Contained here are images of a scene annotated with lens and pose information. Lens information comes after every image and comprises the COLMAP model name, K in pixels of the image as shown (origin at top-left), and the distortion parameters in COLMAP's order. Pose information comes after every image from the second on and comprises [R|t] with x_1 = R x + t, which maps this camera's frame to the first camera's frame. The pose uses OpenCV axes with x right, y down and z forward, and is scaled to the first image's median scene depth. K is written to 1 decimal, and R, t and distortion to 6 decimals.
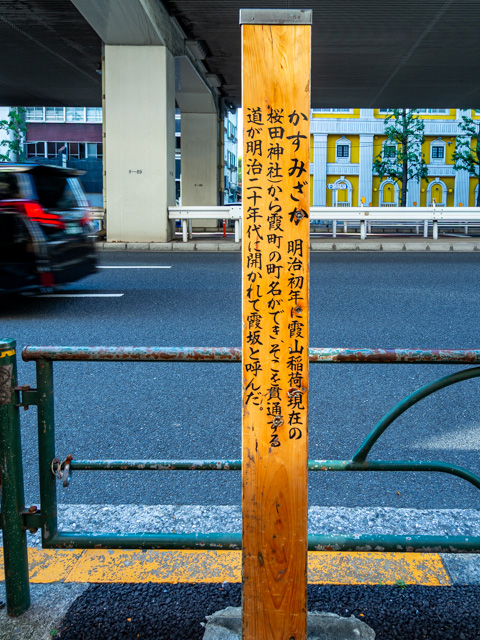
lens RADIAL K [[455.8, 0, 273.6], [0, 455.8, 236.2], [0, 0, 1]] dist [0.008564, 0.004829]
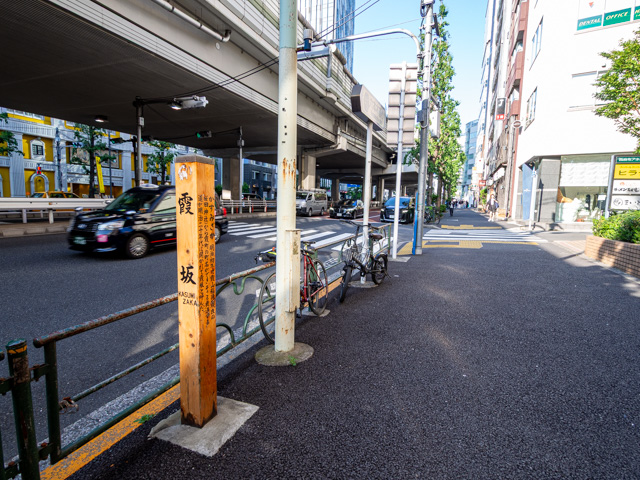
lens RADIAL K [[366.9, 0, 319.8], [0, 366.9, 238.4], [0, 0, 1]] dist [-0.003198, -0.001176]
pose [[0.347128, -0.104153, 0.932016, -1.291101], [0.024742, 0.994485, 0.101919, -0.173559], [-0.937491, -0.012319, 0.347790, -0.248289]]
